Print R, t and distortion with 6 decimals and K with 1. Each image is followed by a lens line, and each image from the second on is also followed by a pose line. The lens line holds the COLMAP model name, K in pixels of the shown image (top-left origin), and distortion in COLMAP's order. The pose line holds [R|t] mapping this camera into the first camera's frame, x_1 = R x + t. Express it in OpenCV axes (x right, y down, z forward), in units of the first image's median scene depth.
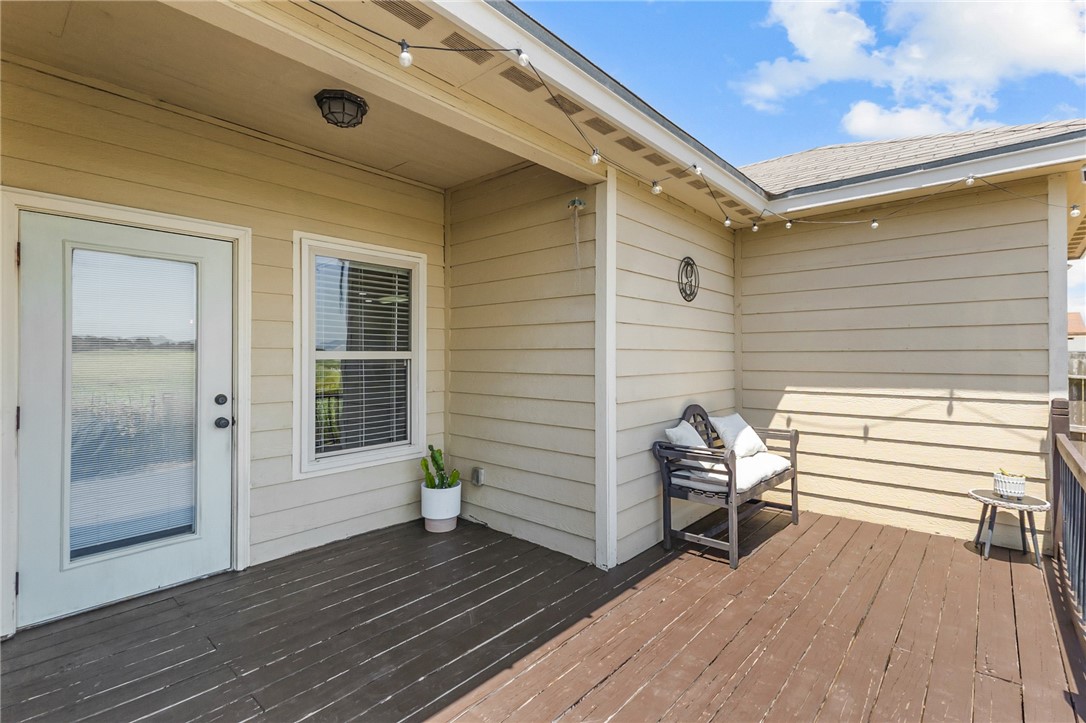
lens RADIAL K [[496.7, 0, 539.3], [0, 496.7, 356.5], [0, 0, 1]] dist [0.019136, -0.003182]
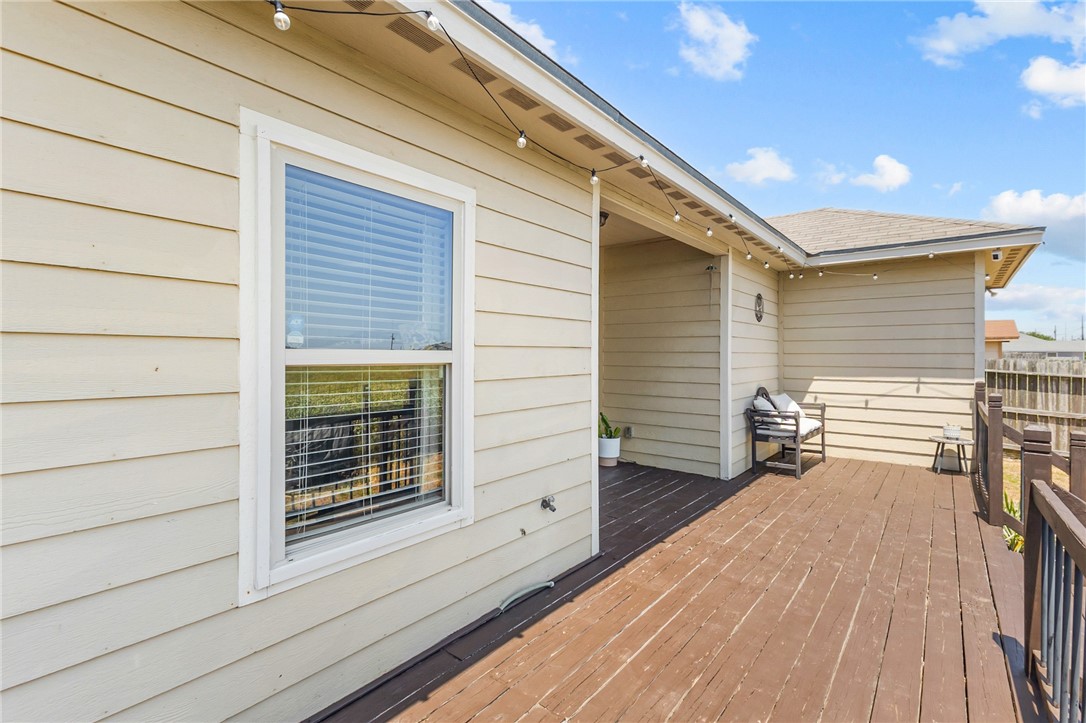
lens RADIAL K [[496.7, 0, 528.5], [0, 496.7, 358.0], [0, 0, 1]] dist [0.019136, -0.003182]
pose [[0.998996, 0.002168, 0.044755, -0.556518], [-0.002460, 0.999976, 0.006463, -0.005093], [-0.044740, -0.006567, 0.998977, -0.612110]]
